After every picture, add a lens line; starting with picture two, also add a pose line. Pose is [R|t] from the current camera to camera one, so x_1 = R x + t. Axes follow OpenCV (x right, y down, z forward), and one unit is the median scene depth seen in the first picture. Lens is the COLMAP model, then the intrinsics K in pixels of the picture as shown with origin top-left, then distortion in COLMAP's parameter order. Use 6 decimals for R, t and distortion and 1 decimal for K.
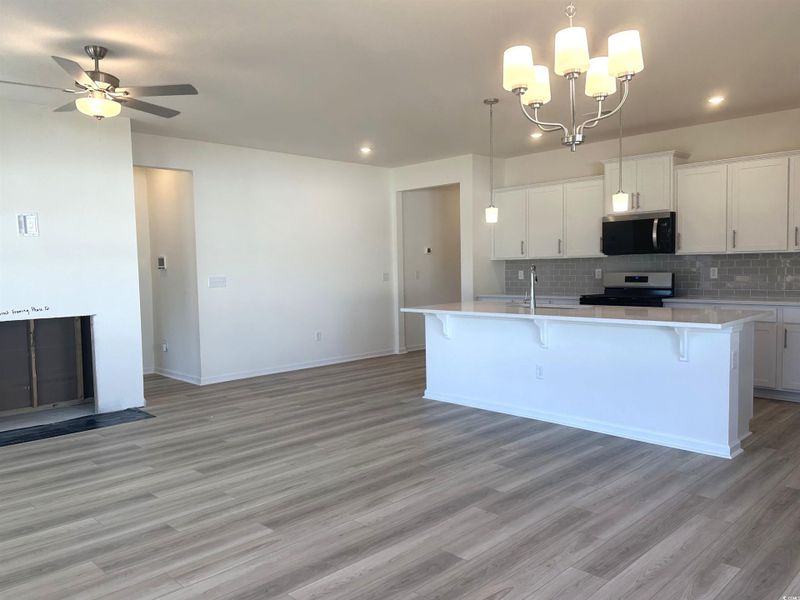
lens RADIAL K [[604.1, 0, 400.2], [0, 604.1, 332.8], [0, 0, 1]] dist [0.005625, -0.000314]
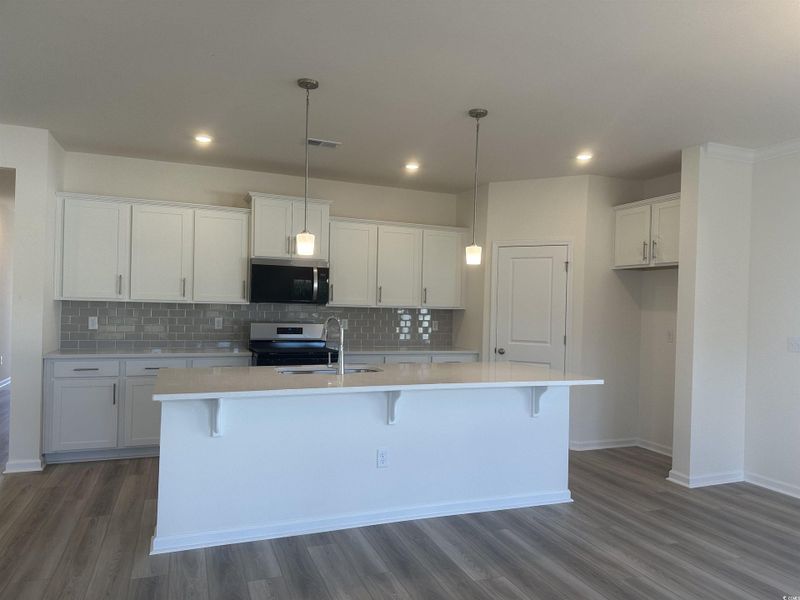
lens RADIAL K [[556.5, 0, 400.0], [0, 556.5, 300.0], [0, 0, 1]] dist [0.012298, -0.001193]
pose [[0.383520, 0.051390, 0.922102, -0.327778], [0.071253, 0.993828, -0.085023, -0.055164], [-0.920780, 0.098311, 0.377491, 0.561375]]
